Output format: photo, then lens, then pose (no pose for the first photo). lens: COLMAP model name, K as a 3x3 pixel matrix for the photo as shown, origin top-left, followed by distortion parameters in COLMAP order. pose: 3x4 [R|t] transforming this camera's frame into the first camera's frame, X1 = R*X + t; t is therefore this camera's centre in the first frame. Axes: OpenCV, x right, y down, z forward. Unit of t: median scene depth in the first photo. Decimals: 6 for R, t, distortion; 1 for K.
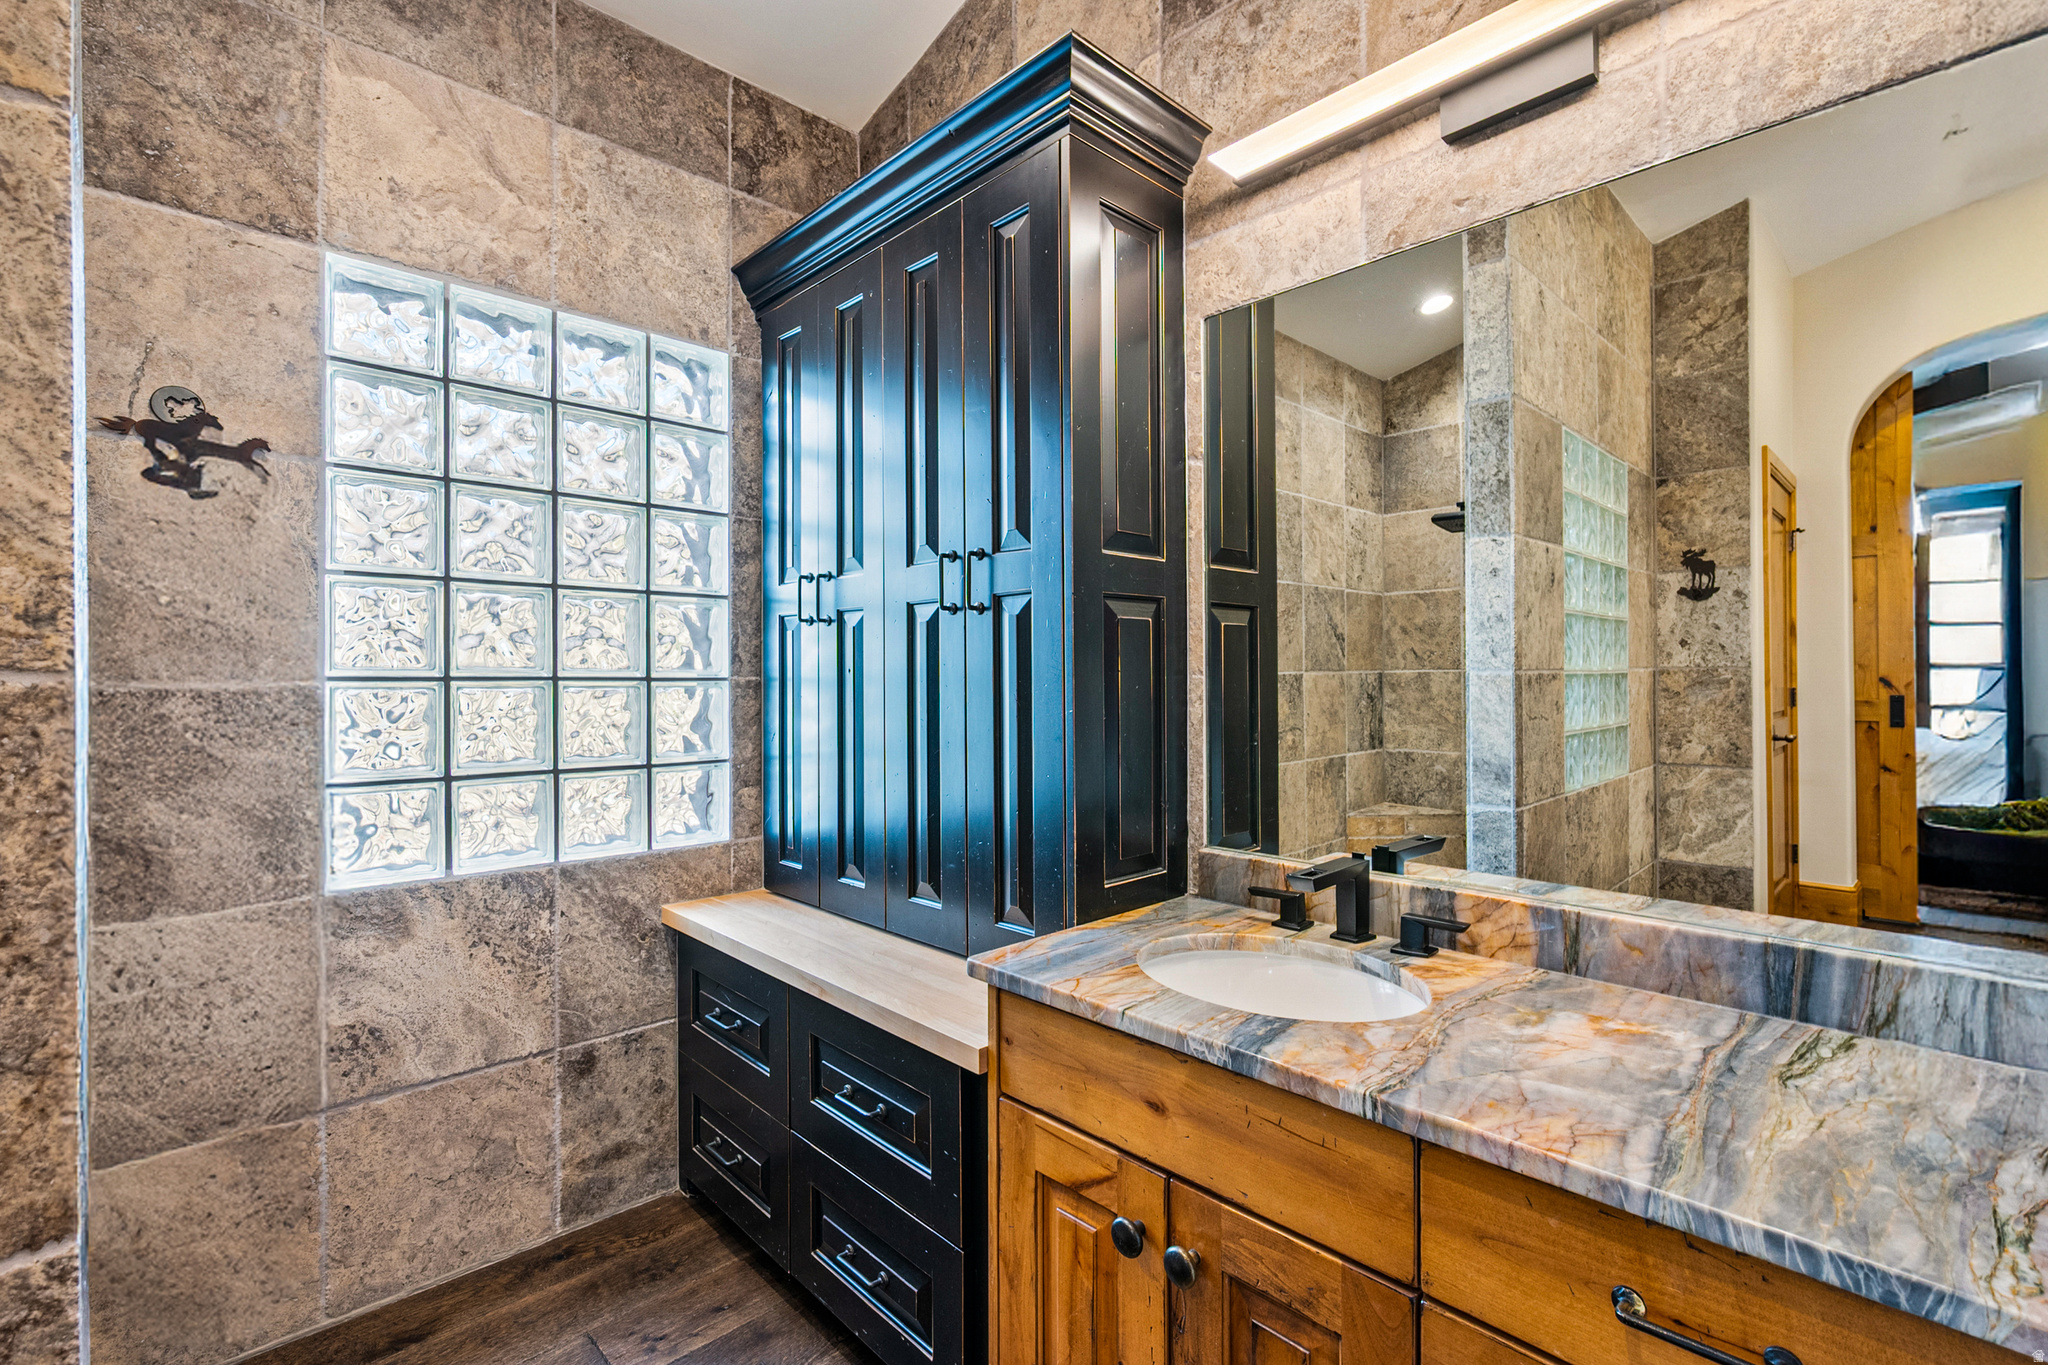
lens RADIAL K [[918.0, 0, 1021.9], [0, 918.0, 671.8], [0, 0, 1]] dist [-0.002493, -0.000385]
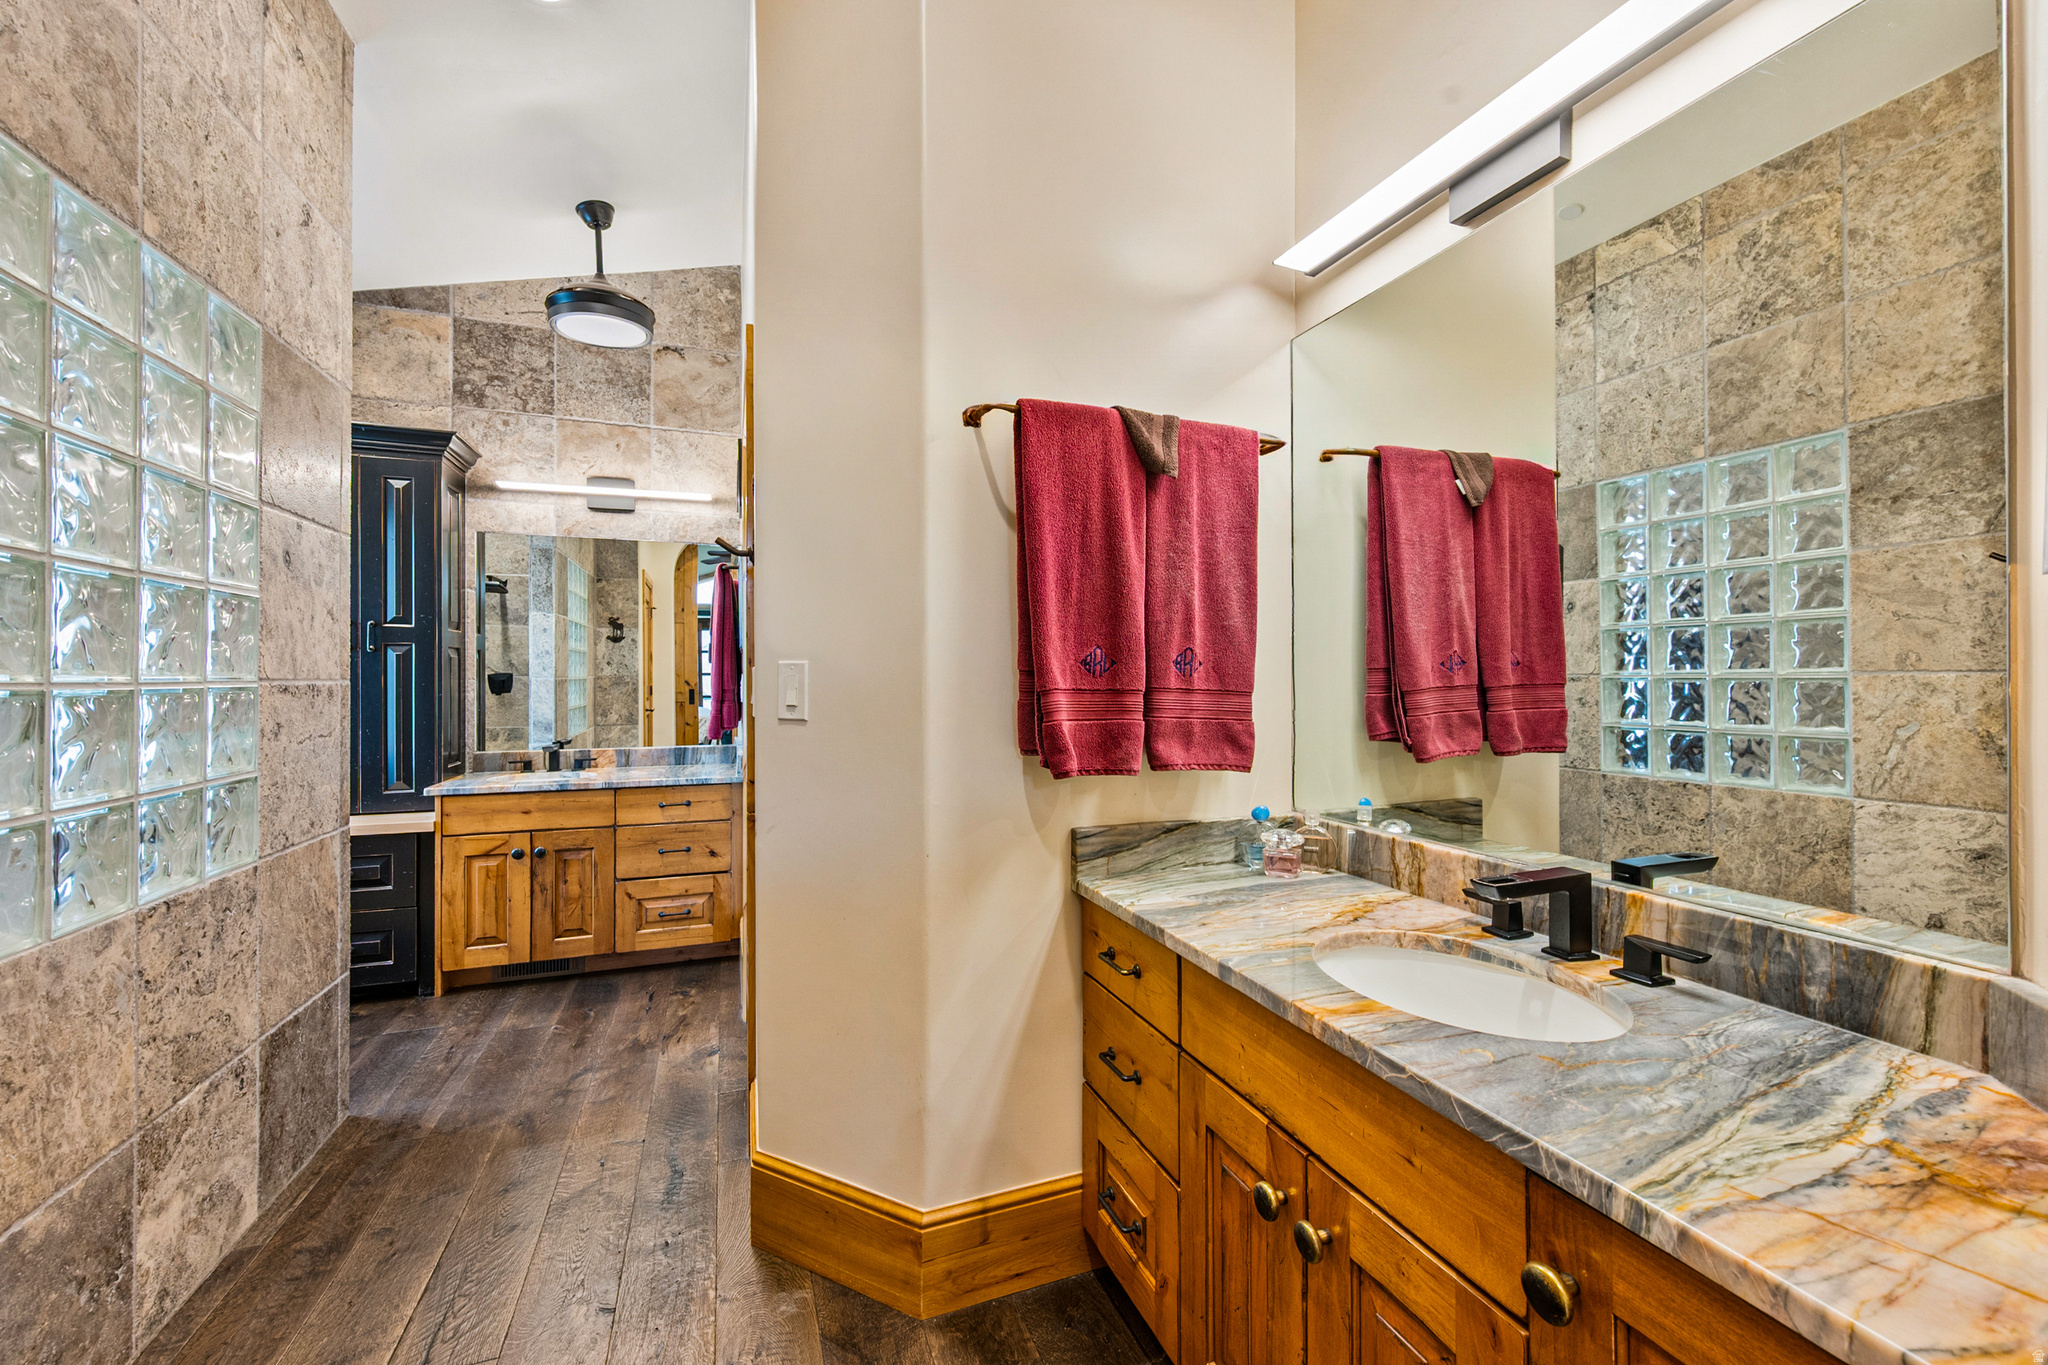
lens RADIAL K [[805.9, 0, 1024.0], [0, 805.9, 682.5], [0, 0, 1]] dist [-0.002028, -0.000075]
pose [[0.396753, -0.003265, 0.917920, -0.591428], [-0.003725, 0.999980, 0.005167, -0.002946], [-0.917918, -0.005469, 0.396733, -0.584759]]
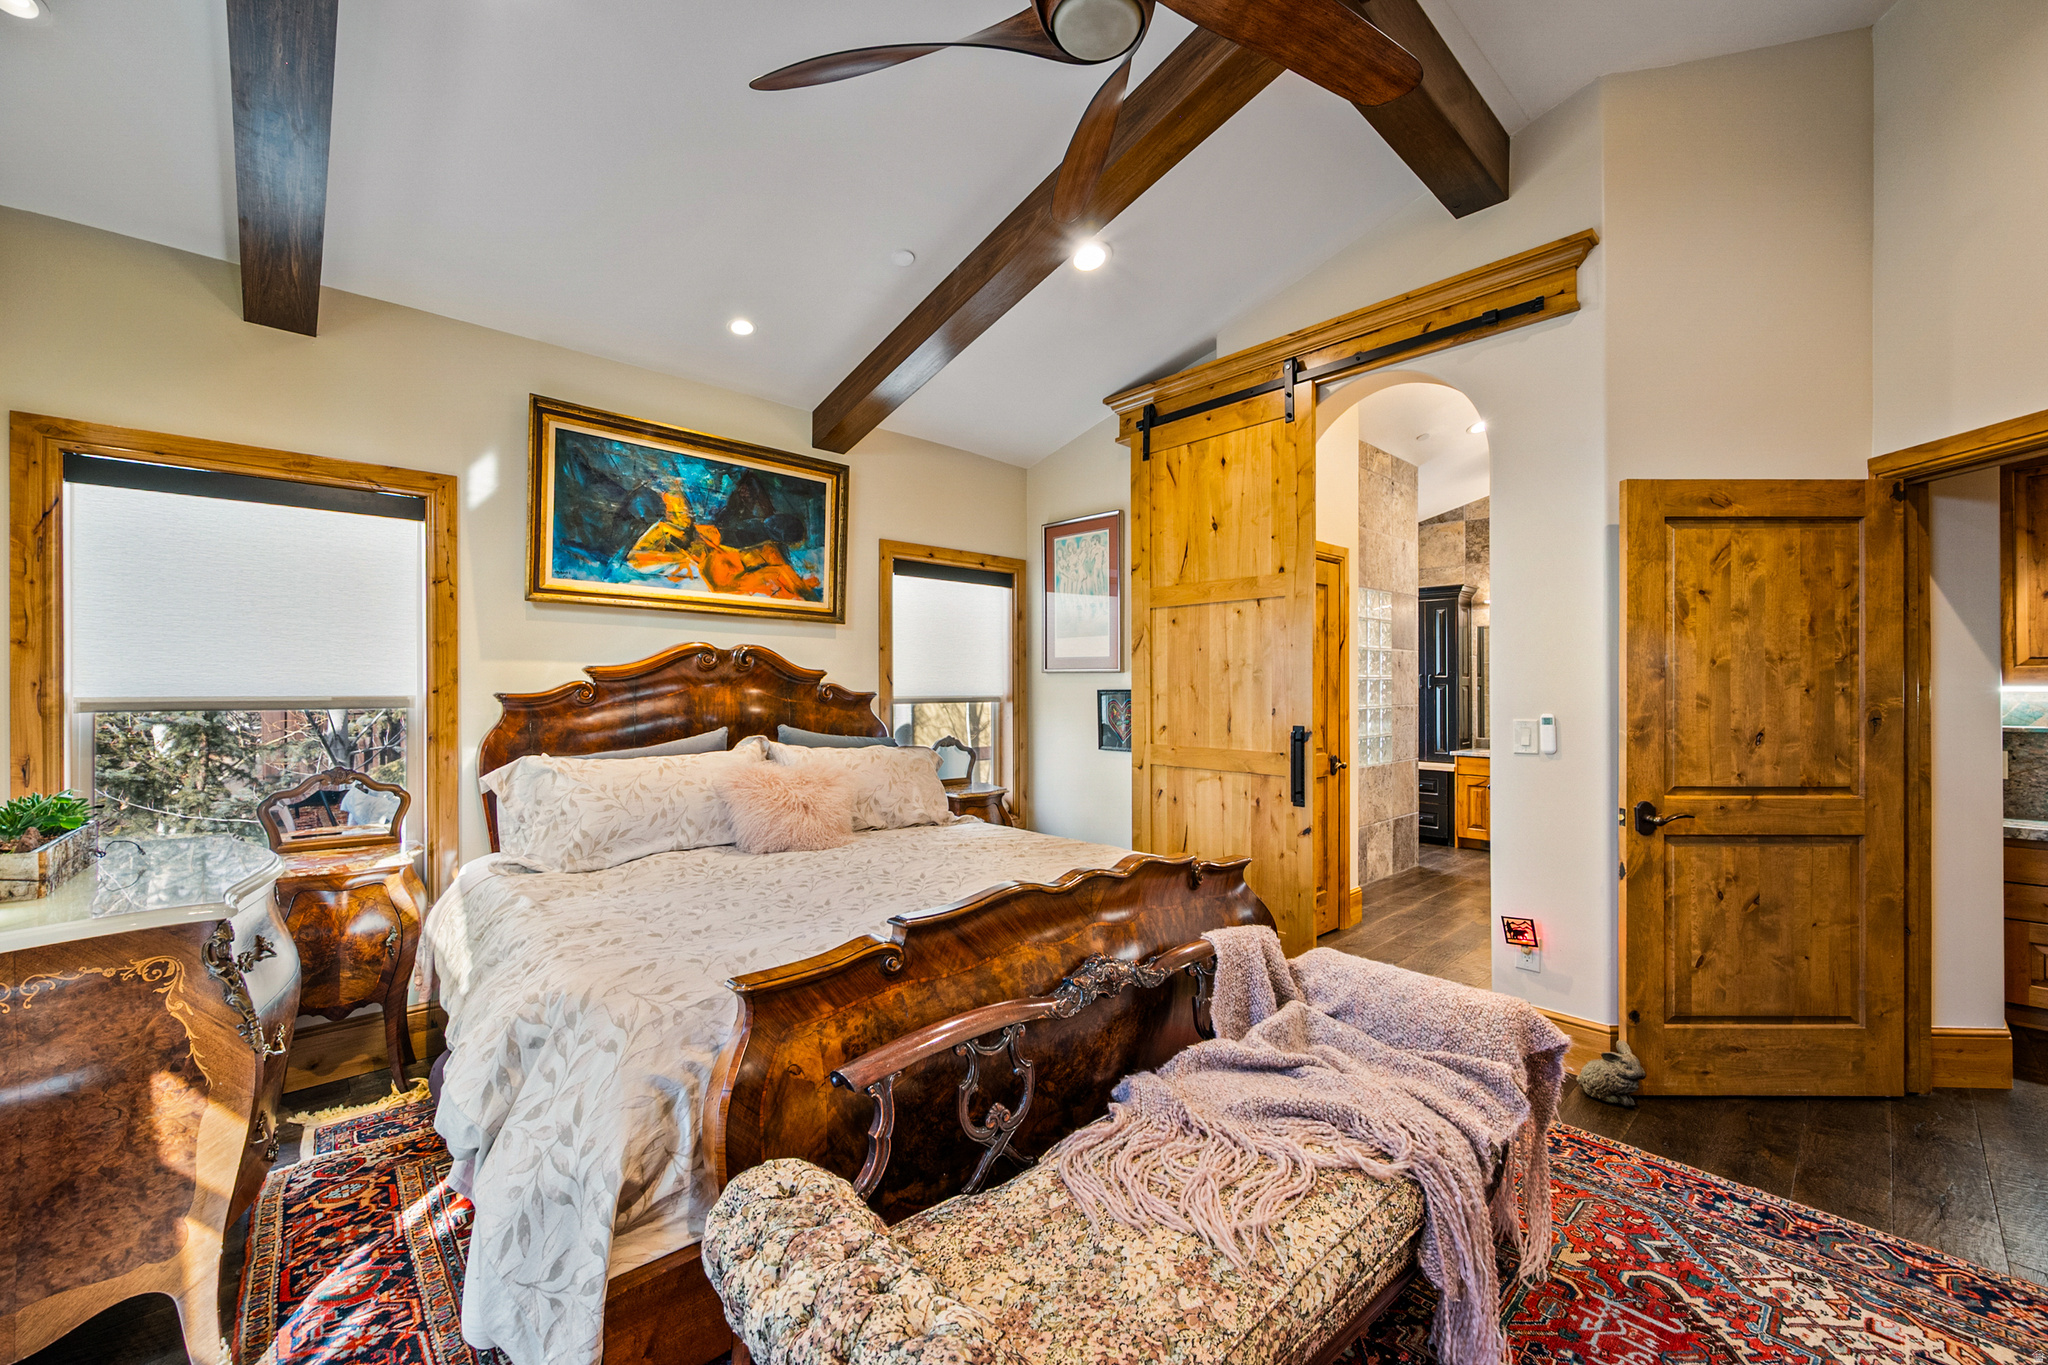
lens RADIAL K [[805.9, 0, 1024.0], [0, 805.9, 682.5], [0, 0, 1]] dist [-0.002028, -0.000075]
pose [[0.999917, -0.003630, -0.012362, -1.028467], [0.003604, 0.999991, -0.002131, -0.043951], [0.012369, 0.002086, 0.999921, -1.549273]]
